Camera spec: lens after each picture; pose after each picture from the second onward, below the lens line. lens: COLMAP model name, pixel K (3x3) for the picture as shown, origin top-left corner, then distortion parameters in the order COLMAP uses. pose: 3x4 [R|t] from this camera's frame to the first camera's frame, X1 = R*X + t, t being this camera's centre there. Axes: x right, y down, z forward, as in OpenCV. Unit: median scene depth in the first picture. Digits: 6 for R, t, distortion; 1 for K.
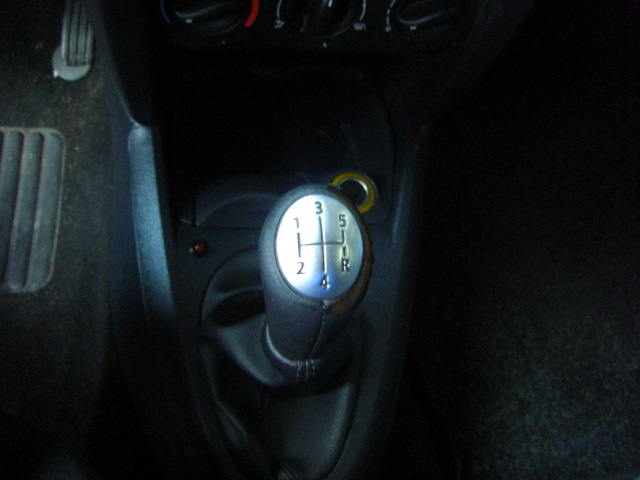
lens RADIAL K [[729.4, 0, 316.4], [0, 729.4, 235.7], [0, 0, 1]] dist [-0.143913, 0.000000]
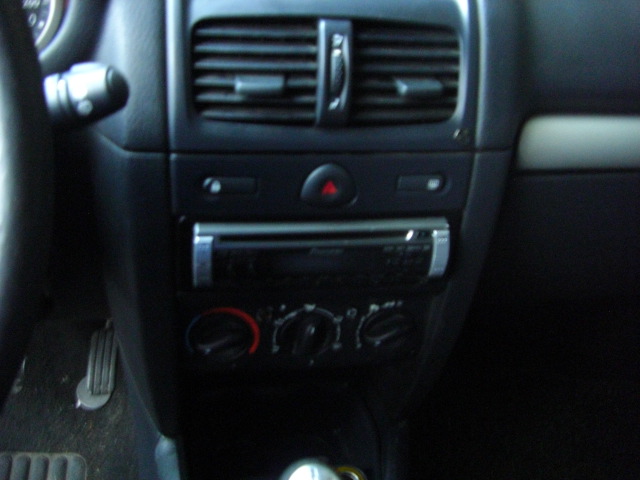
lens RADIAL K [[729.4, 0, 318.2], [0, 729.4, 240.9], [0, 0, 1]] dist [-0.143913, 0.000000]
pose [[0.996684, -0.078779, 0.020373, 0.006532], [0.080112, 0.906165, -0.415267, 0.038761], [0.014253, 0.415522, 0.909472, -0.131471]]
